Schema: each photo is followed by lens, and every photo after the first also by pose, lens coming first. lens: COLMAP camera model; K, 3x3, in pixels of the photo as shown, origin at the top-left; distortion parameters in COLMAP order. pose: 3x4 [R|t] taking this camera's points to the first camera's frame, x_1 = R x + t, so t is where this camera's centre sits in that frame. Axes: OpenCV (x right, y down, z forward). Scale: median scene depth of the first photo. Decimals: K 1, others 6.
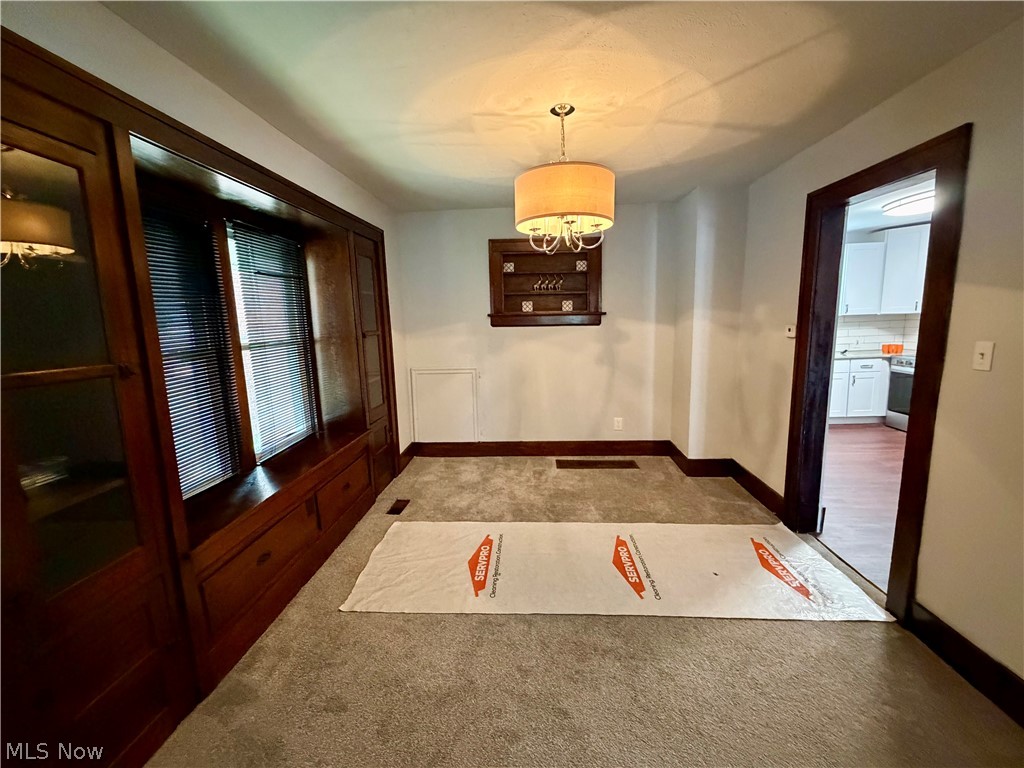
lens RADIAL K [[415.9, 0, 511.4], [0, 415.9, 385.4], [0, 0, 1]] dist [-0.000525, -0.000182]
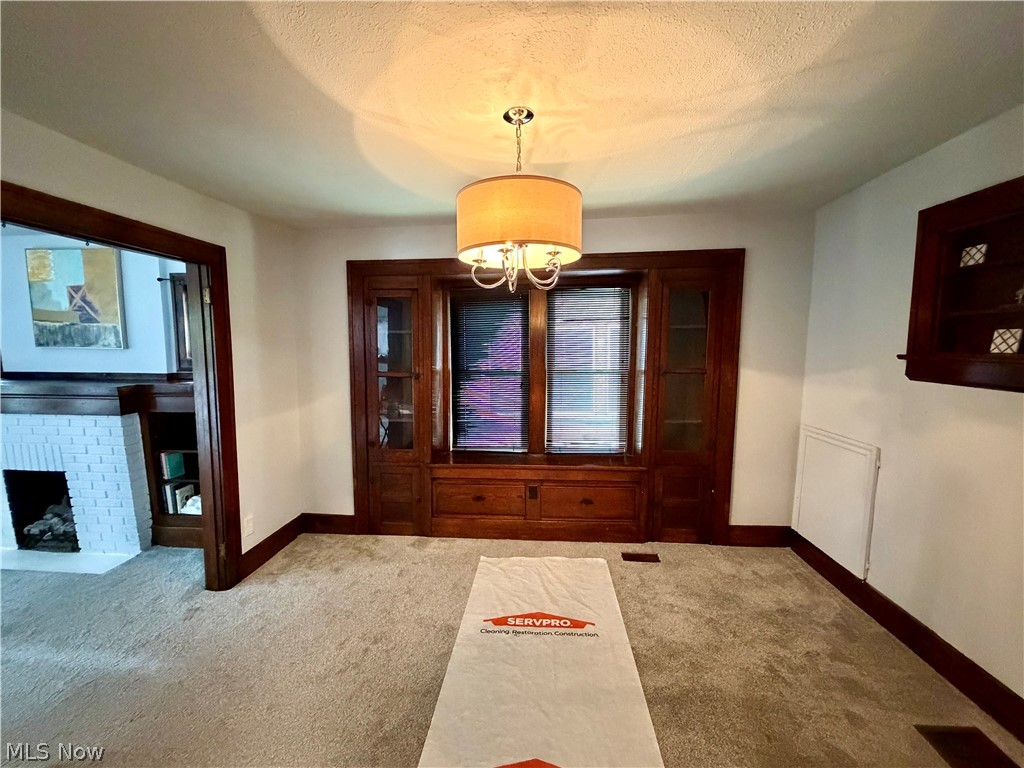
lens RADIAL K [[415.9, 0, 514.9], [0, 415.9, 387.3], [0, 0, 1]] dist [-0.000525, -0.000182]
pose [[-0.030379, 0.123888, -0.991831, 0.588452], [-0.153723, 0.979905, 0.127107, -0.150086], [0.987647, 0.156329, -0.010724, 0.648471]]
